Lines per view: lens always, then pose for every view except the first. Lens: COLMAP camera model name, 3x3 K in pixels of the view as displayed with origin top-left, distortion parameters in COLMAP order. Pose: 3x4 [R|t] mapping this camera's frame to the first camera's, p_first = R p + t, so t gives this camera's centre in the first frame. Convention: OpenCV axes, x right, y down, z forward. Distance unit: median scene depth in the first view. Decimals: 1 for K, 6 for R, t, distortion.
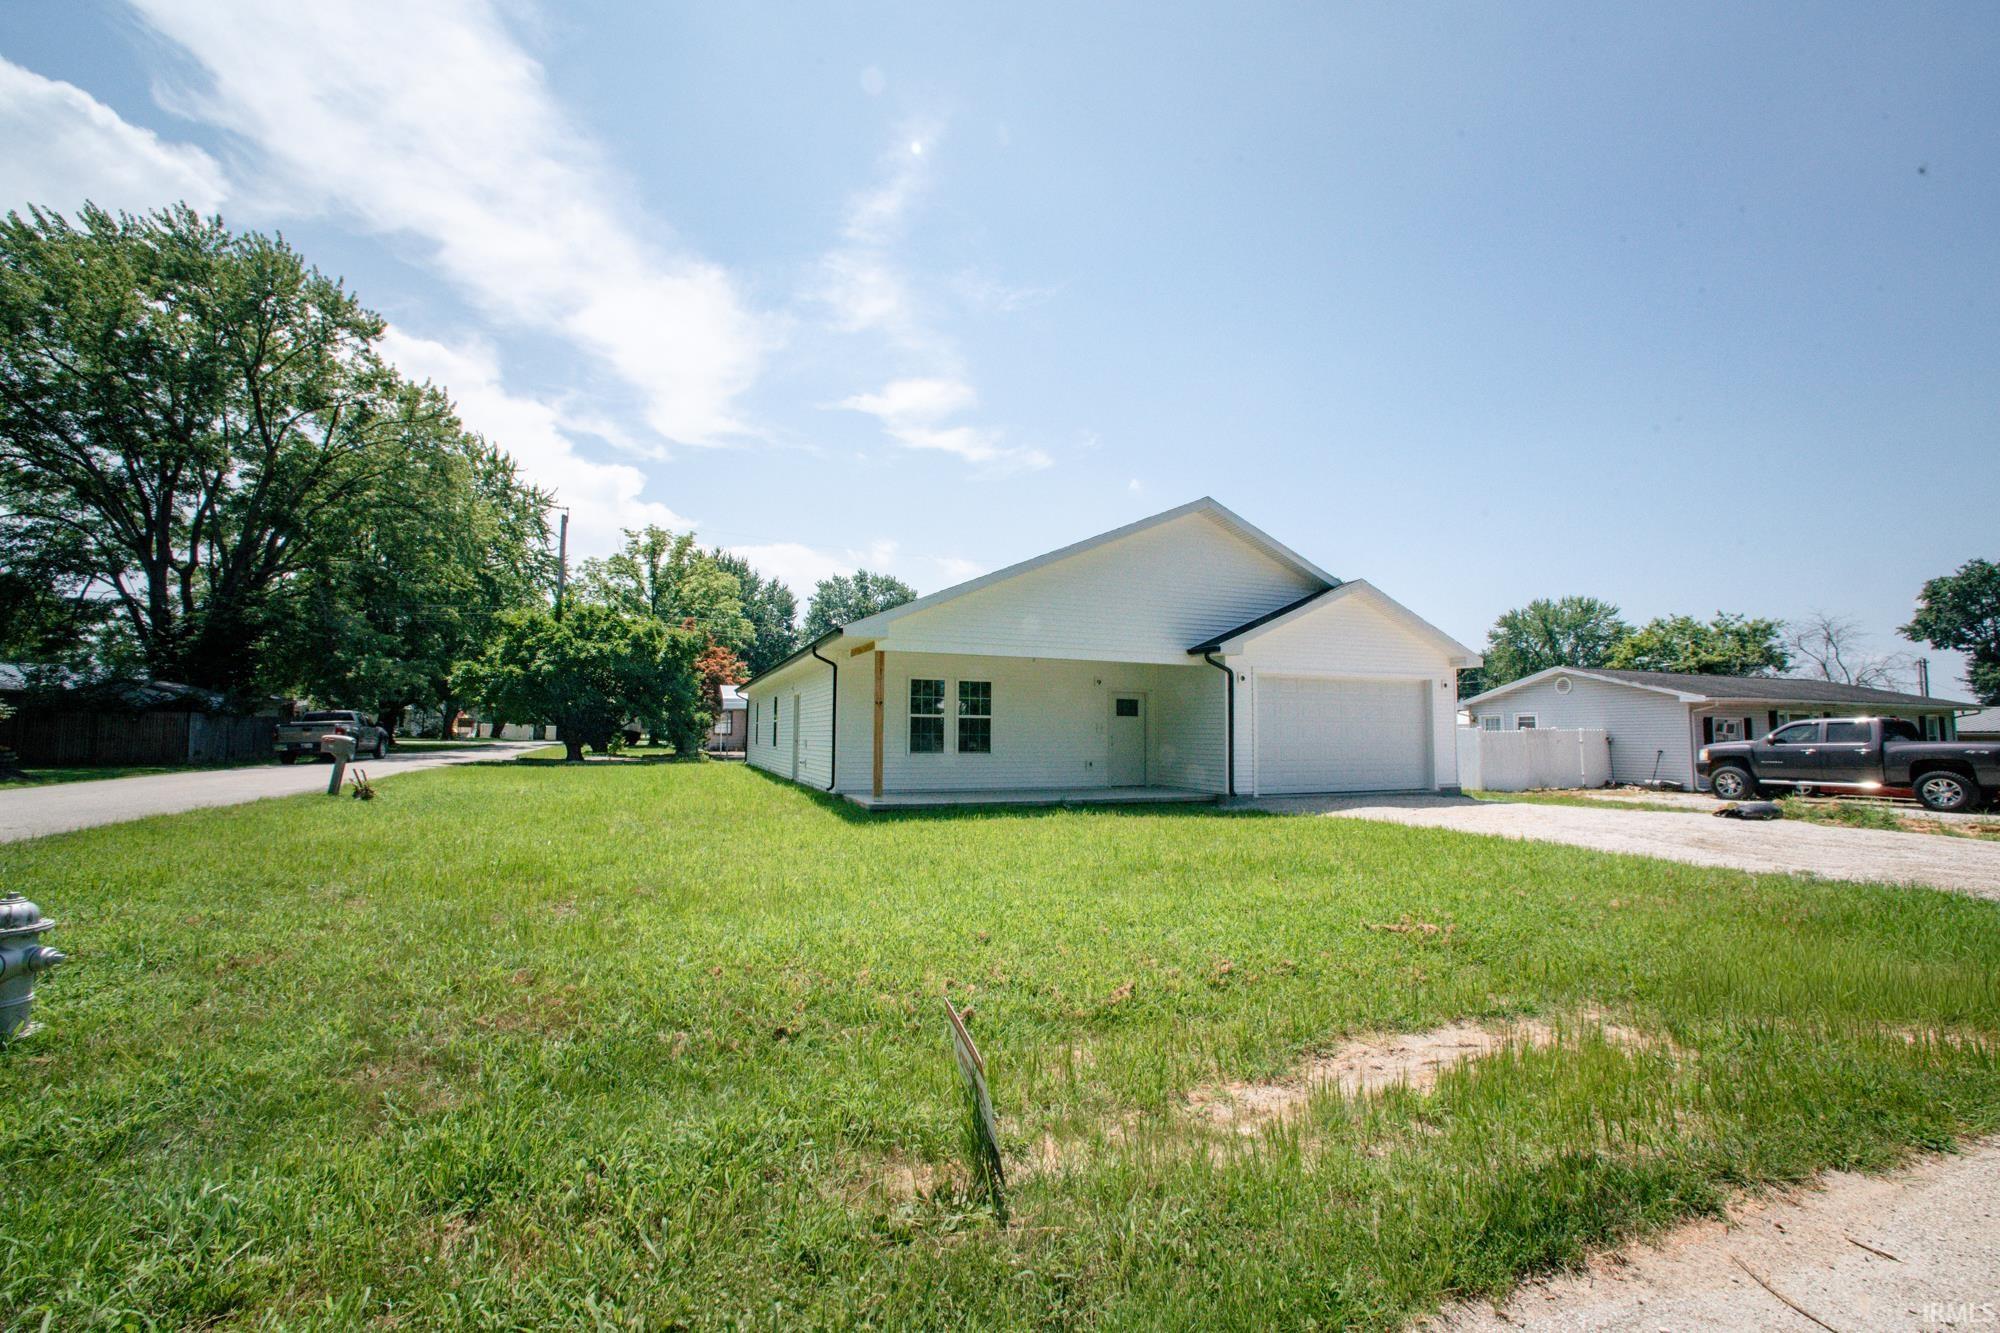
lens RADIAL K [[853.0, 0, 990.5], [0, 853.0, 665.9], [0, 0, 1]] dist [-0.071036, 0.038739]
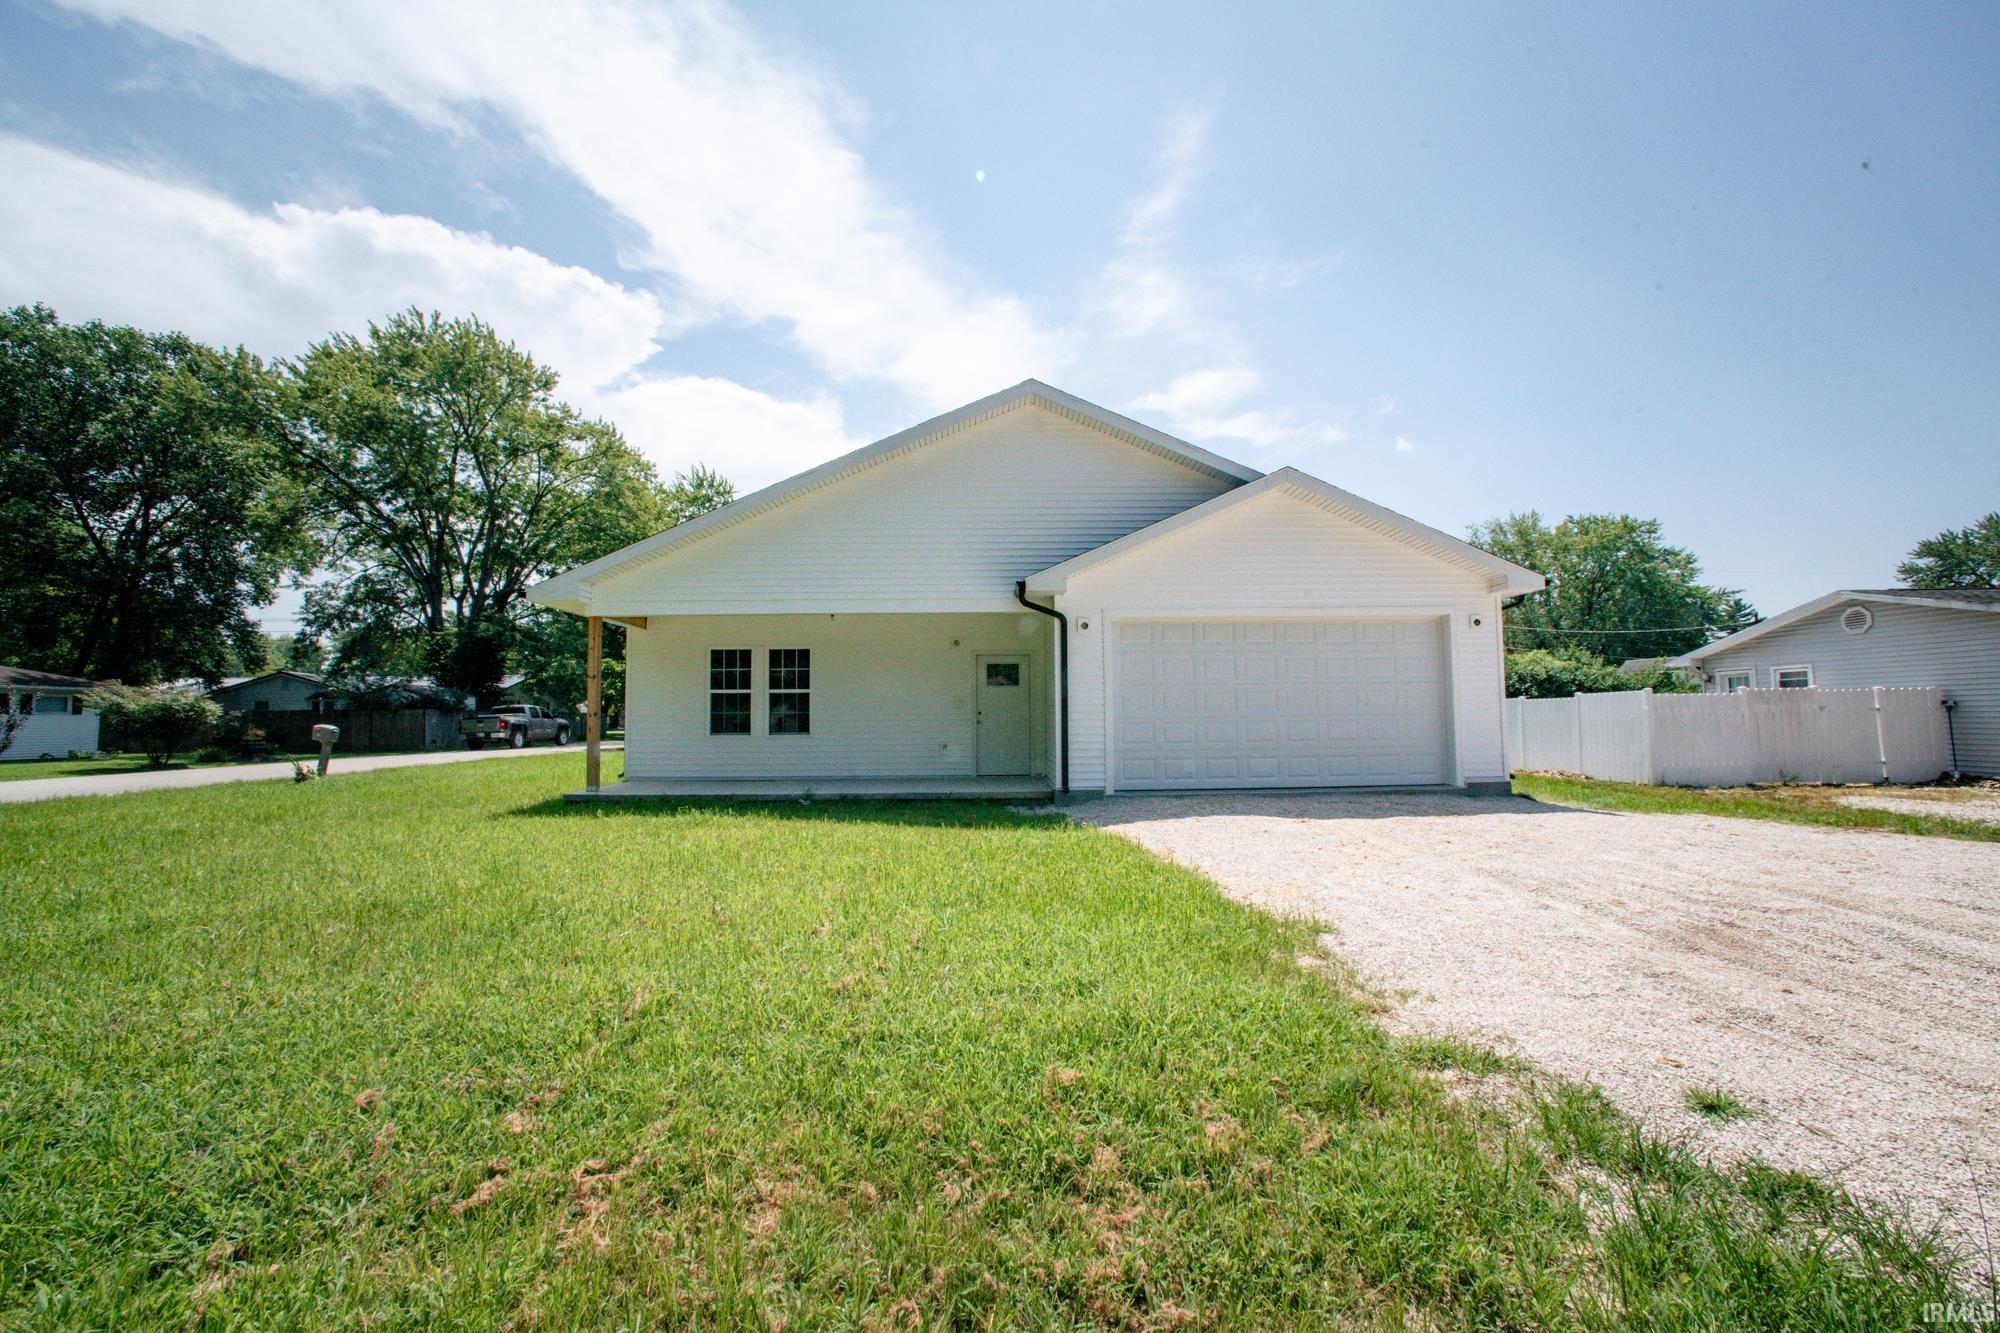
lens RADIAL K [[798.4, 0, 1004.5], [0, 798.4, 675.4], [0, 0, 1]] dist [-0.063153, 0.029930]
pose [[0.934498, -0.036757, -0.354065, 0.092228], [0.046077, 0.998777, 0.017927, 0.008066], [0.352974, -0.033067, 0.935049, 0.070044]]
